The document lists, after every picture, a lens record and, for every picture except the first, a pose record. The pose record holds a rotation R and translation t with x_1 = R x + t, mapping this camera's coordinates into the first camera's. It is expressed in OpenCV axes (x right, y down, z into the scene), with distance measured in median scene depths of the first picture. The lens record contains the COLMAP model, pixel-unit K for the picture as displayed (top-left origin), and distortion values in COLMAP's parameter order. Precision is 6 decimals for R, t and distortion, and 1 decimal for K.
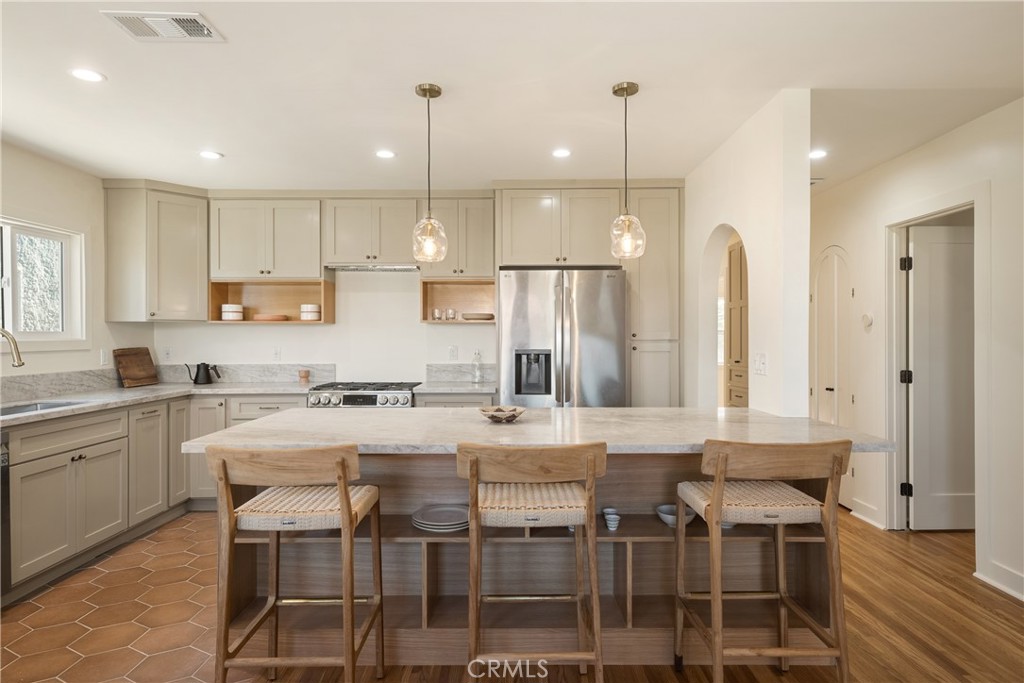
lens RADIAL K [[591.9, 0, 514.4], [0, 591.9, 339.6], [0, 0, 1]] dist [0.007745, 0.001816]
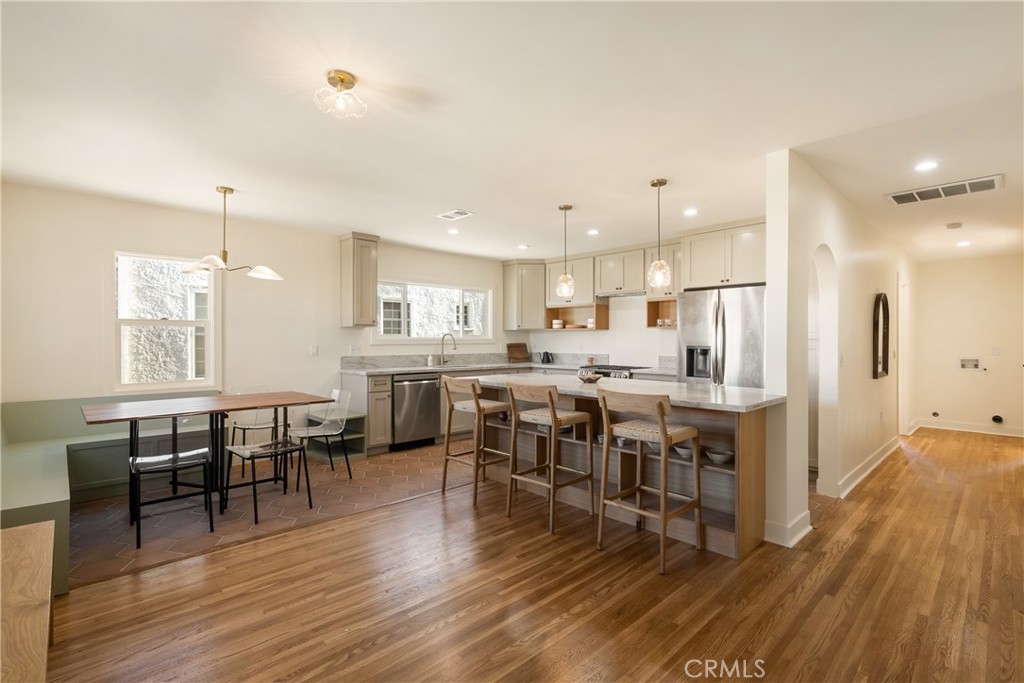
lens RADIAL K [[475.2, 0, 516.6], [0, 475.2, 341.6], [0, 0, 1]] dist [-0.002882, 0.001978]
pose [[0.690371, 0.005124, -0.723437, 0.506573], [-0.007026, 0.999975, 0.000377, 0.007942], [0.723421, 0.004823, 0.690390, -0.102121]]
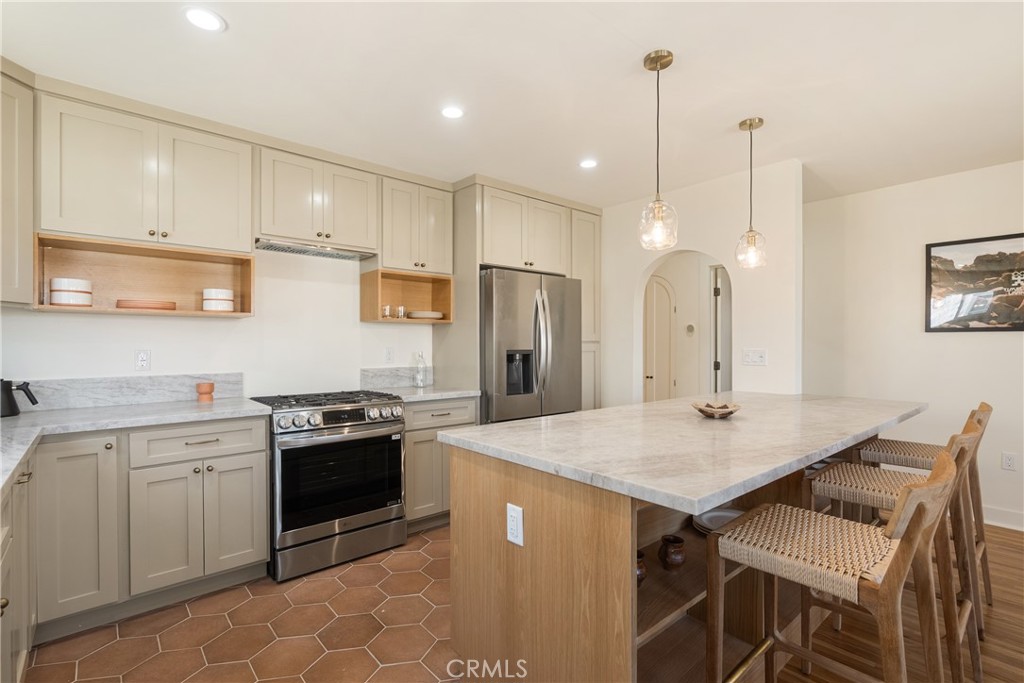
lens RADIAL K [[475.2, 0, 511.2], [0, 475.2, 342.2], [0, 0, 1]] dist [-0.002882, 0.001978]
pose [[0.760353, 0.003788, 0.649498, -0.460684], [0.003571, 0.999943, -0.010012, 0.011018], [-0.649500, 0.009932, 0.760297, 0.354800]]
